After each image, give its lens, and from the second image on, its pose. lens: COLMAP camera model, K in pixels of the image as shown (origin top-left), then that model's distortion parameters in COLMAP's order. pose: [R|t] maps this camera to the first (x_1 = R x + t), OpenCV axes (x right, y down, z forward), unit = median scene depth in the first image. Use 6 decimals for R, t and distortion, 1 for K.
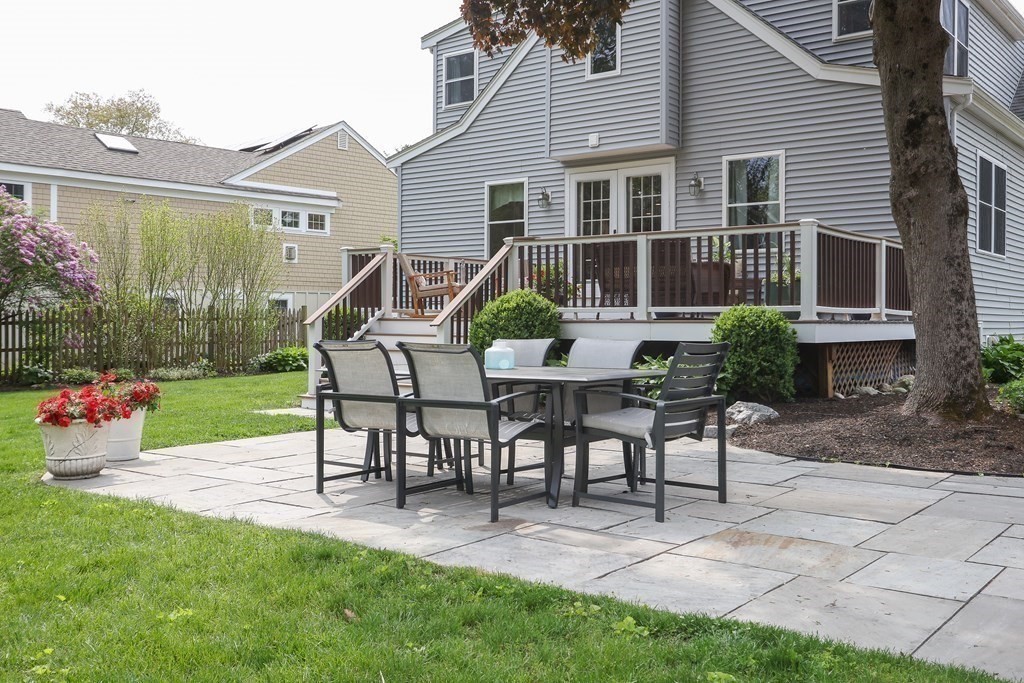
lens RADIAL K [[976.9, 0, 513.8], [0, 976.9, 334.9], [0, 0, 1]] dist [0.054580, 0.000000]
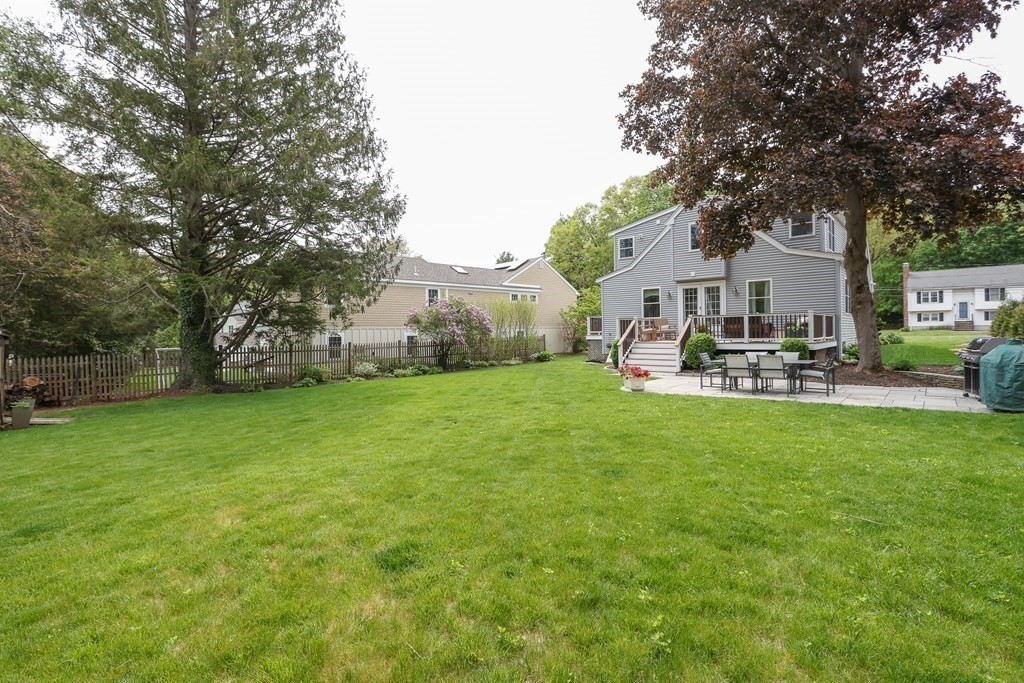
lens RADIAL K [[476.1, 0, 502.4], [0, 476.1, 340.8], [0, 0, 1]] dist [-0.015337, 0.001983]
pose [[0.994796, -0.010993, -0.101296, -0.326617], [0.010622, 0.999935, -0.004203, -0.016154], [0.101336, 0.003105, 0.994847, -0.370605]]
